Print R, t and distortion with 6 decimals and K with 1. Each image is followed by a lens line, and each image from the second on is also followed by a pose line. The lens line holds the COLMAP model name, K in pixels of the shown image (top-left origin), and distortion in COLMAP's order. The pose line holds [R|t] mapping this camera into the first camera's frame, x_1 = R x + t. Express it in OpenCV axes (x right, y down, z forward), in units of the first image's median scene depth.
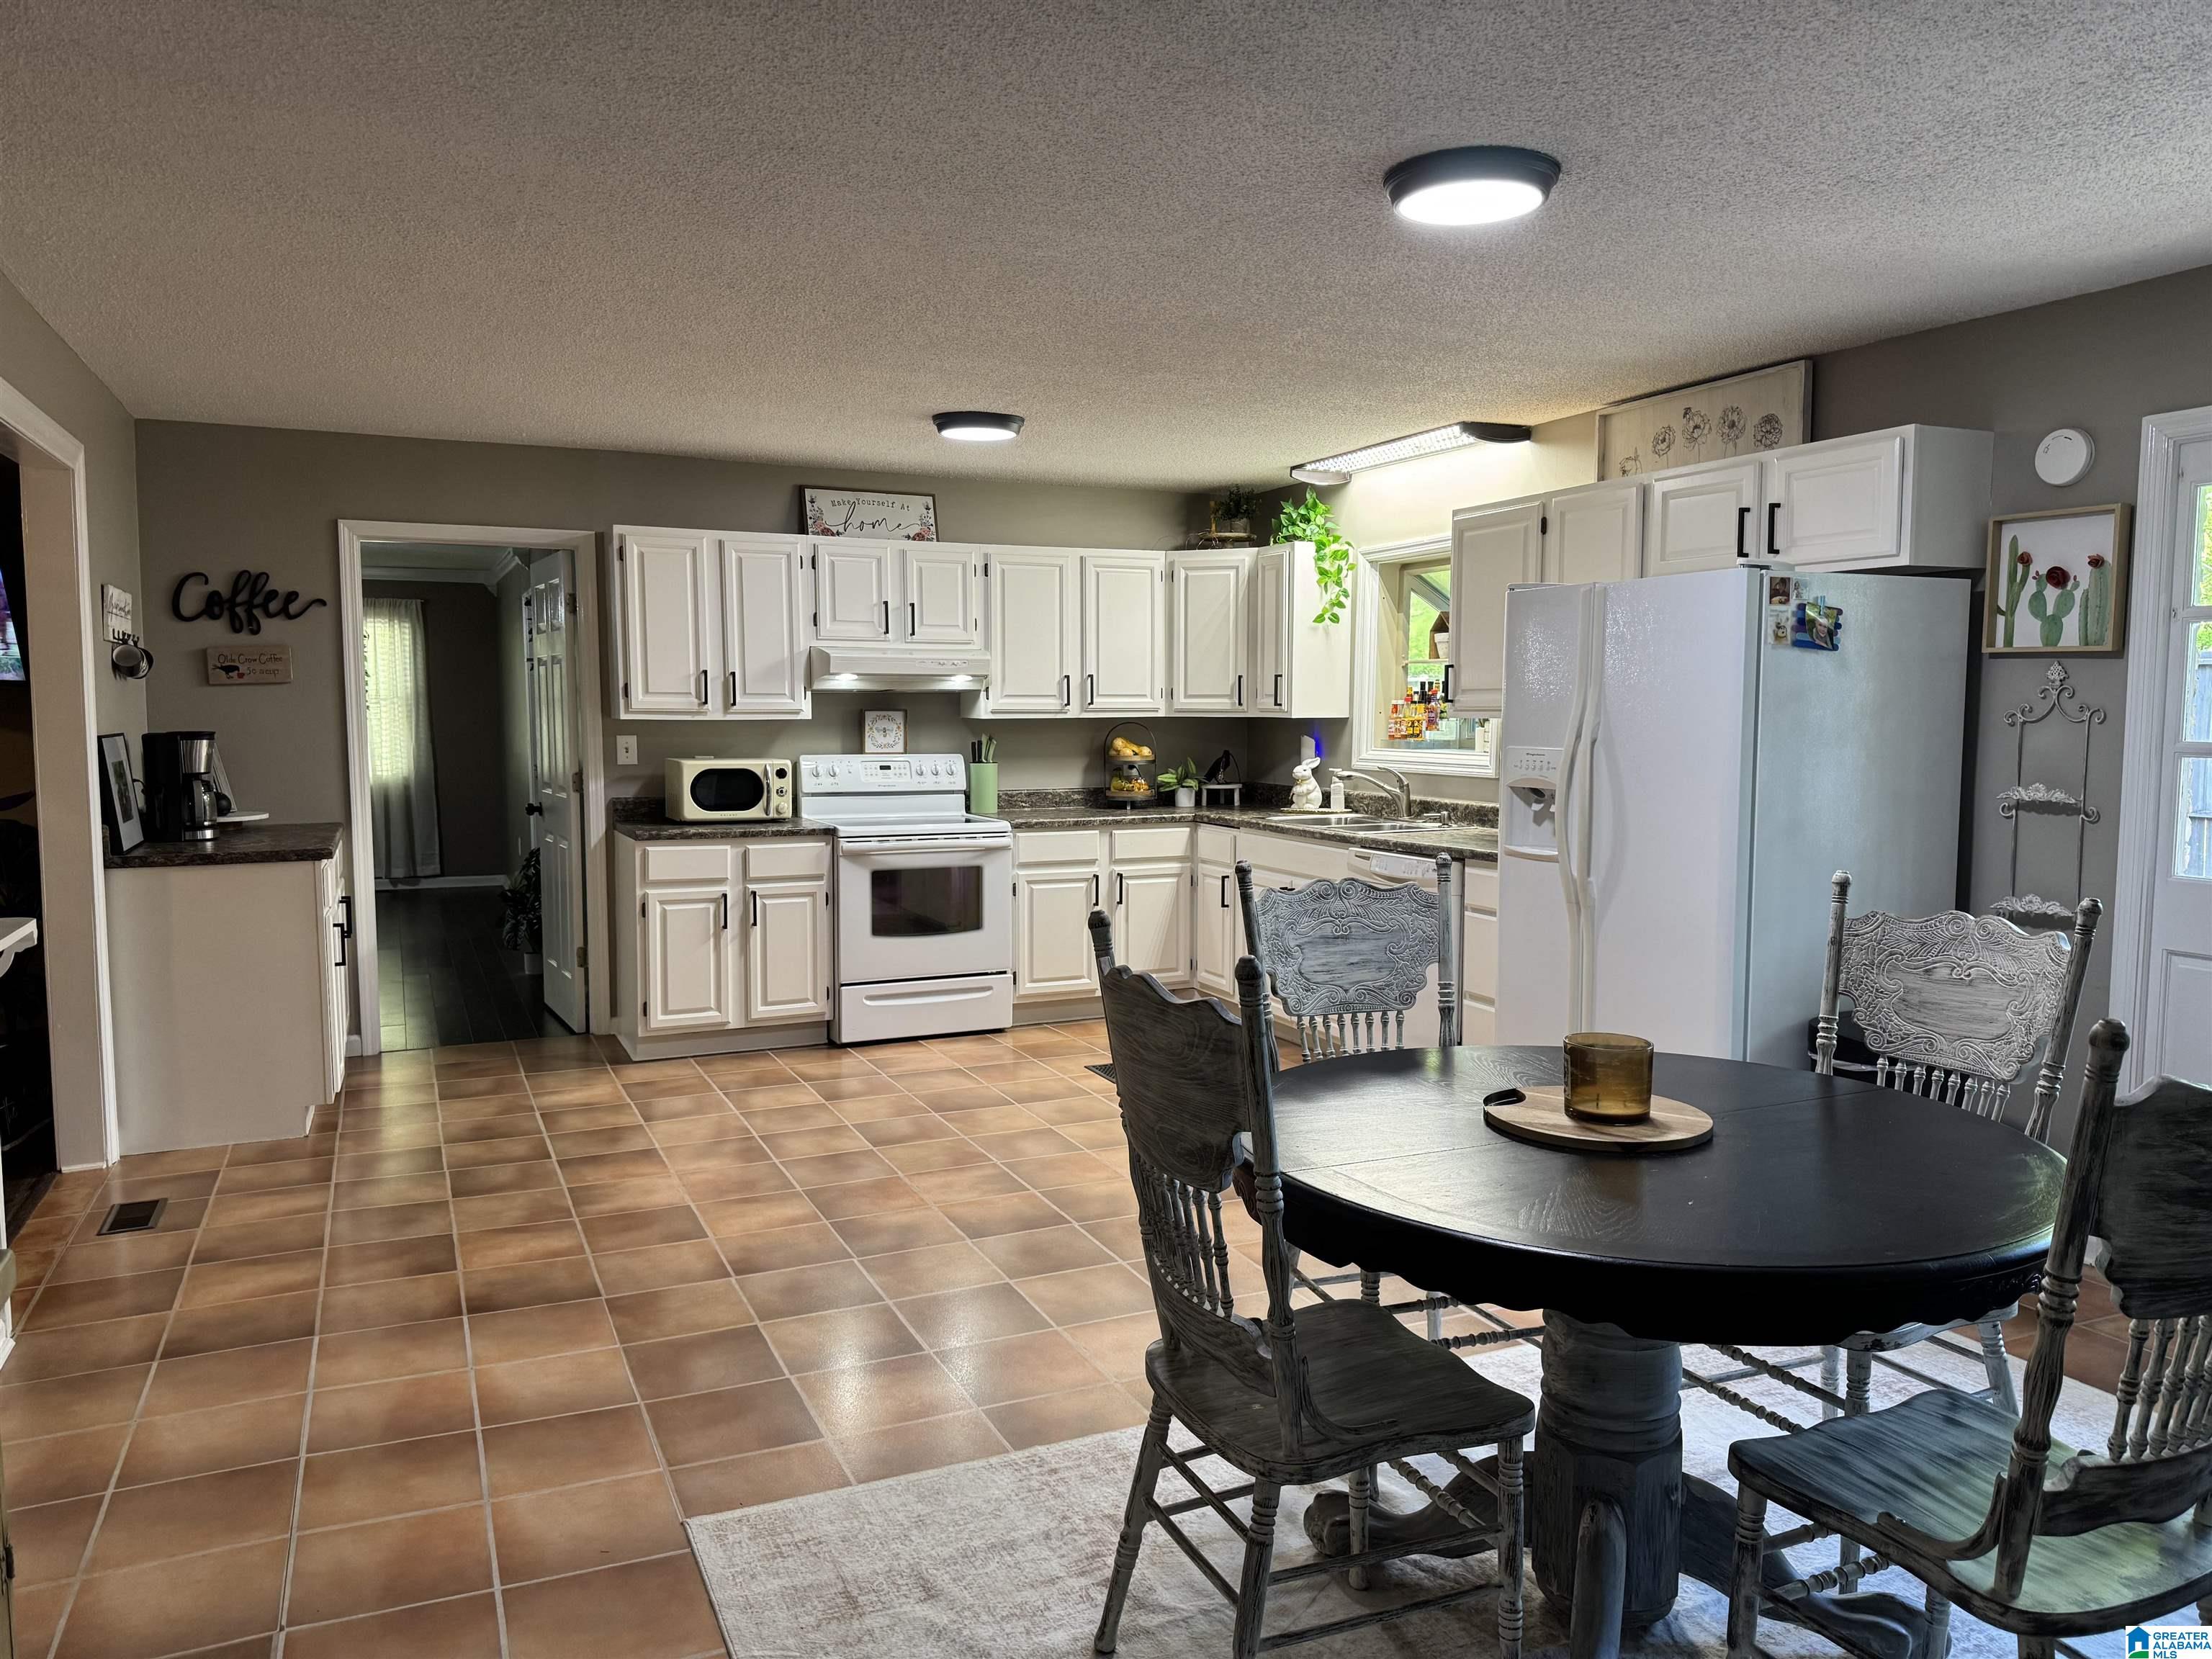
lens RADIAL K [[1554.0, 0, 1107.6], [0, 1554.0, 829.7], [0, 0, 1]] dist [0.030225, -0.033530]
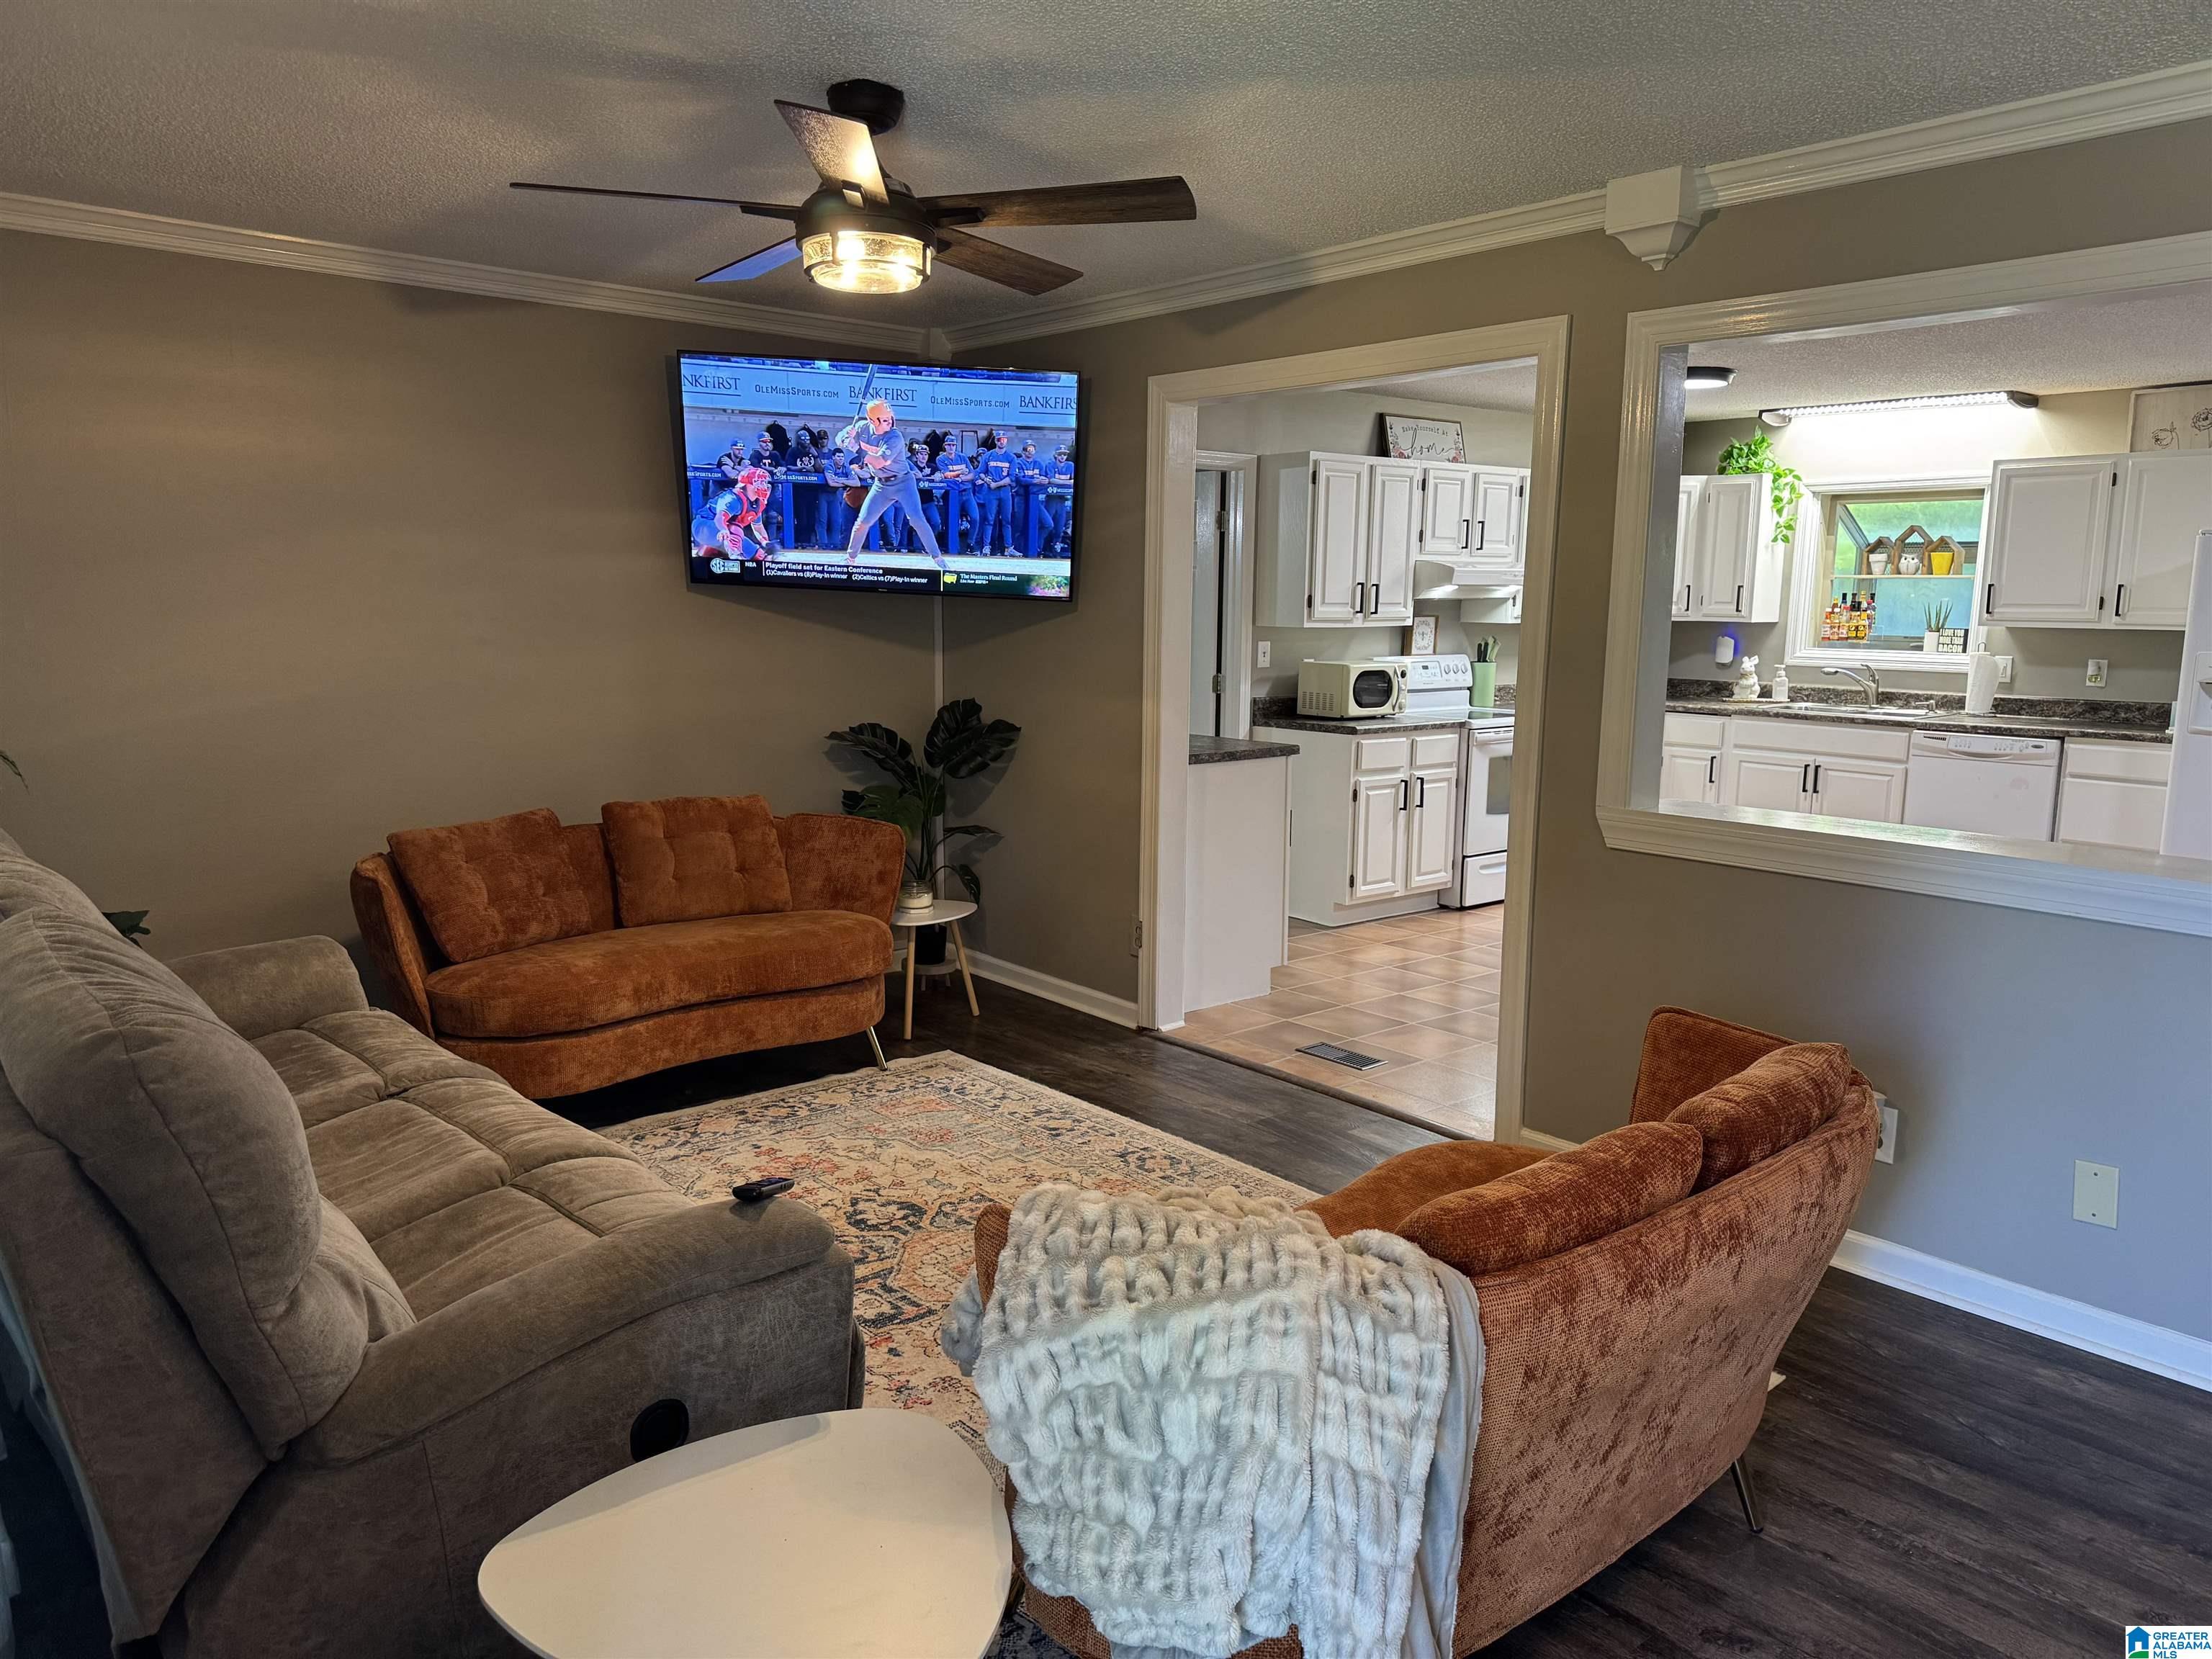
lens RADIAL K [[1624.4, 0, 1106.2], [0, 1624.4, 853.5], [0, 0, 1]] dist [0.006489, -0.004616]
pose [[0.965339, -0.037039, 0.258358, -1.004105], [0.014830, 0.996064, 0.087388, -0.017378], [-0.260578, -0.080528, 0.962089, -0.130226]]
